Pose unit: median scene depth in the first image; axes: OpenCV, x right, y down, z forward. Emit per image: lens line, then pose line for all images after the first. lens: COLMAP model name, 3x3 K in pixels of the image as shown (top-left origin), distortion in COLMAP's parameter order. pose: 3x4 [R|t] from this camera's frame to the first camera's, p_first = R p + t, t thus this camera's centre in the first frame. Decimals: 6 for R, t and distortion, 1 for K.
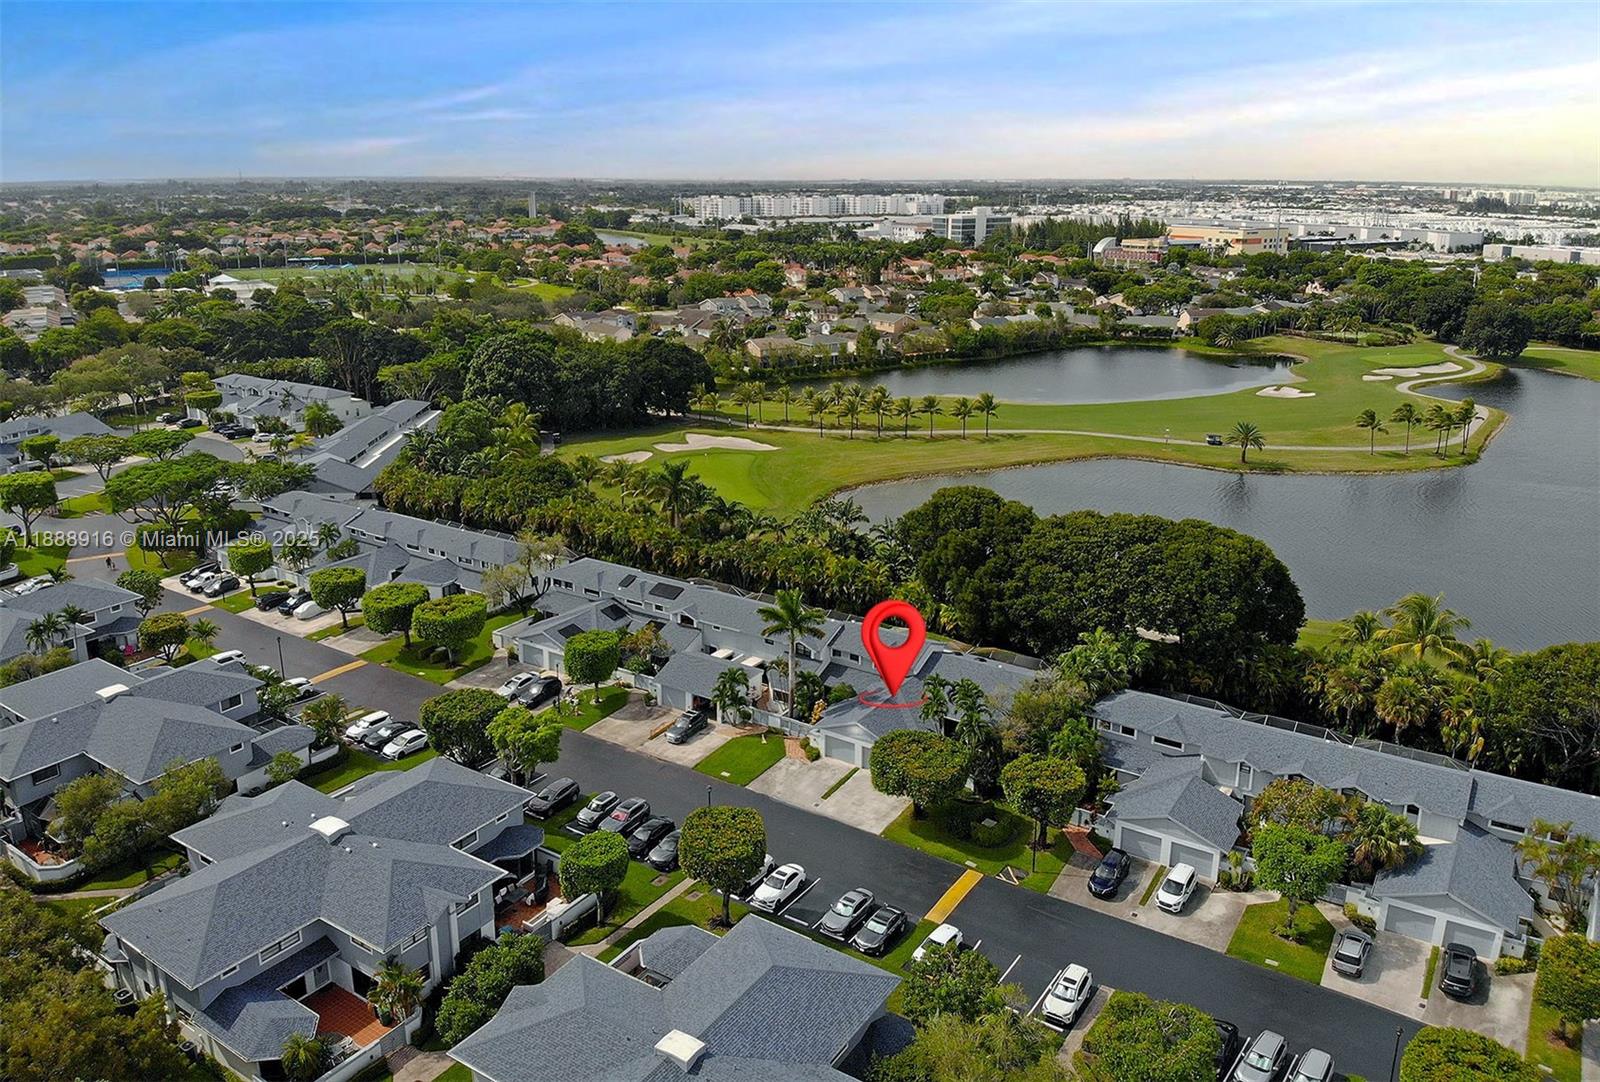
lens RADIAL K [[1139.6, 0, 796.7], [0, 1139.6, 496.8], [0, 0, 1]] dist [0.077649, -0.217085]
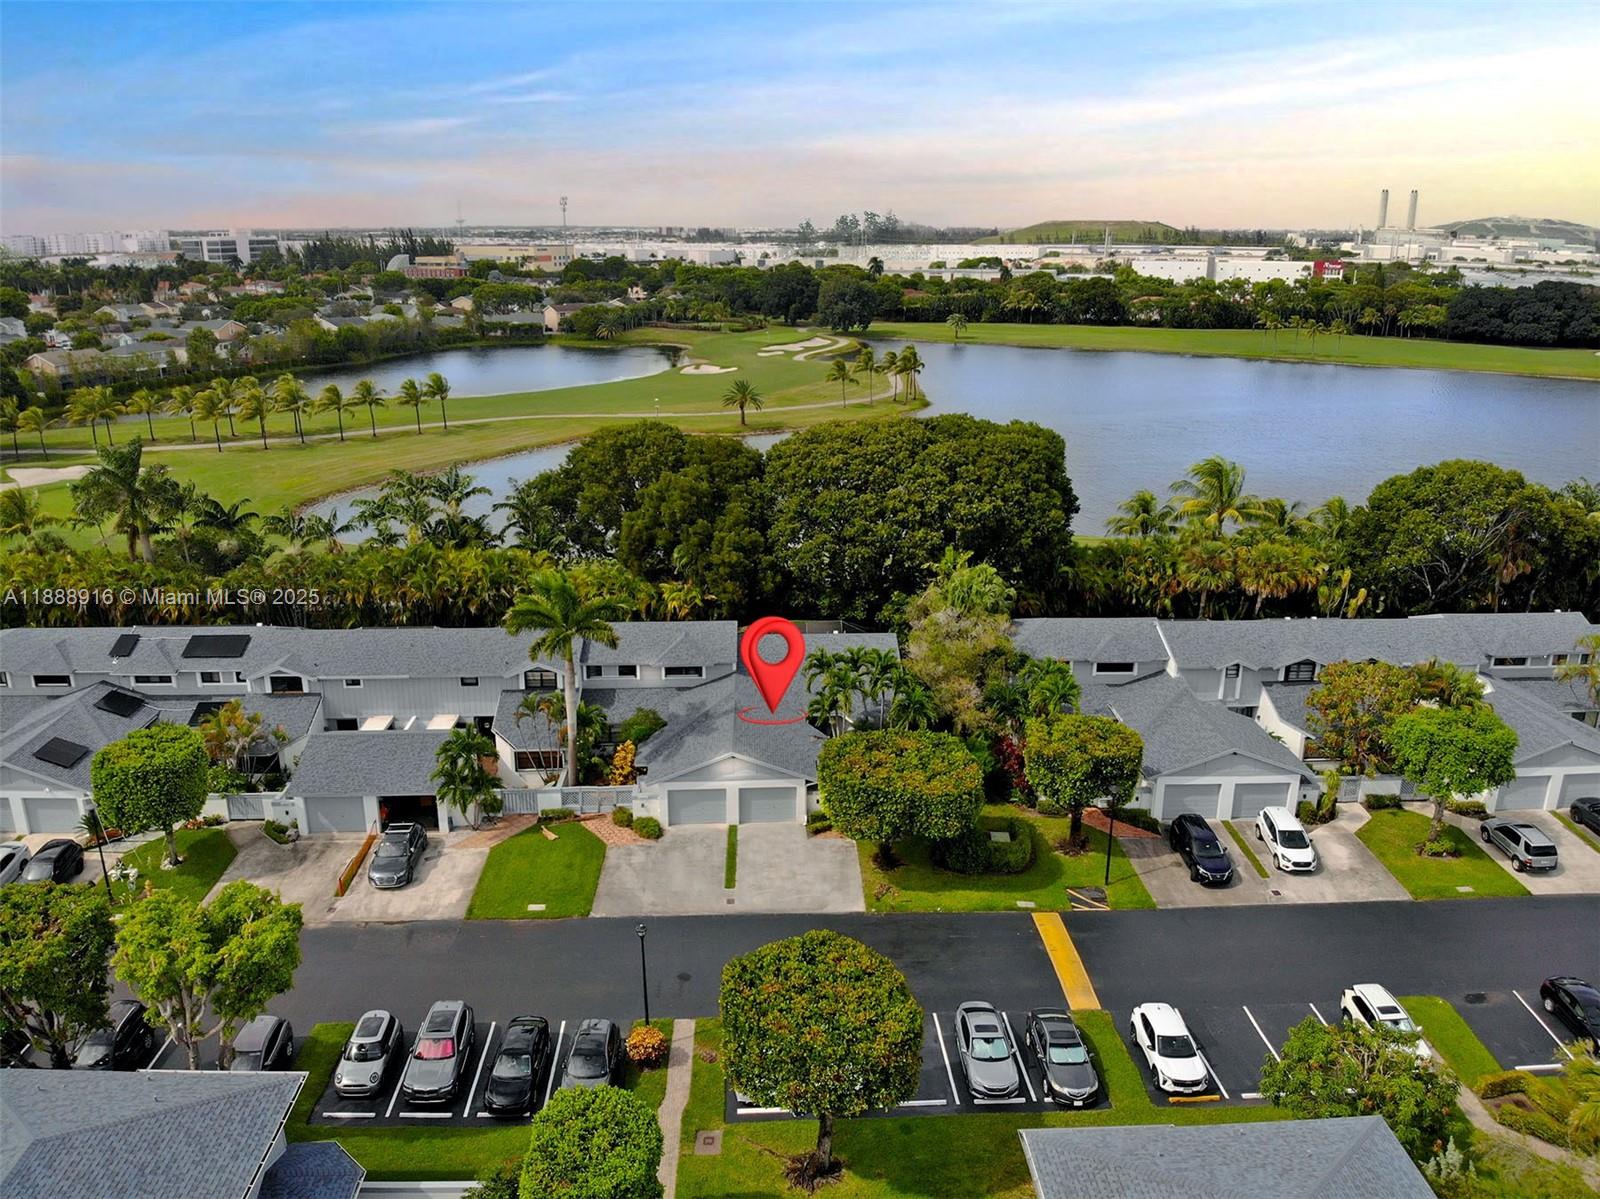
lens RADIAL K [[1142.4, 0, 800.0], [0, 1142.4, 599.5], [0, 0, 1]] dist [0.073279, -0.189342]
pose [[0.810876, -0.177544, 0.557636, -0.107582], [0.151068, 0.984078, 0.093645, 0.028321], [-0.565383, 0.008307, 0.824786, 0.209317]]
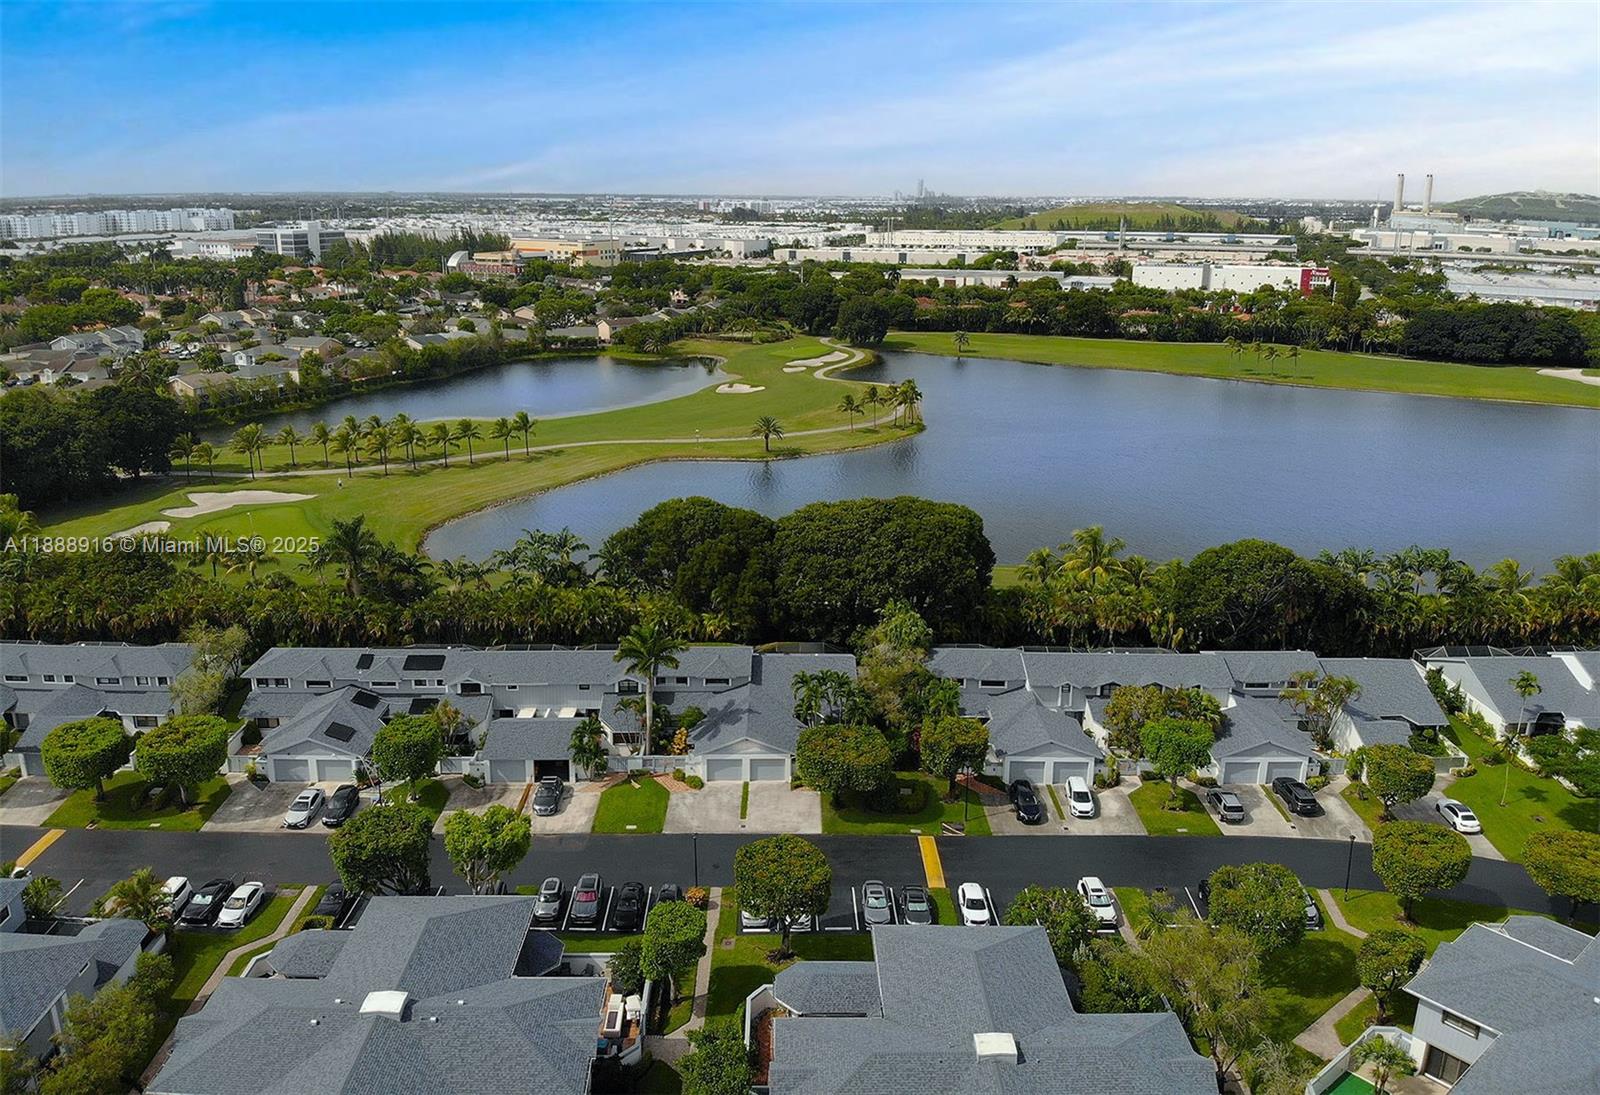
lens RADIAL K [[1131.3, 0, 794.6], [0, 1131.3, 485.2], [0, 0, 1]] dist [0.115151, -0.270788]
pose [[0.829642, -0.130848, 0.542746, -0.189862], [0.141141, 0.989726, 0.022859, -0.018333], [-0.540160, 0.057639, 0.839586, 0.051022]]
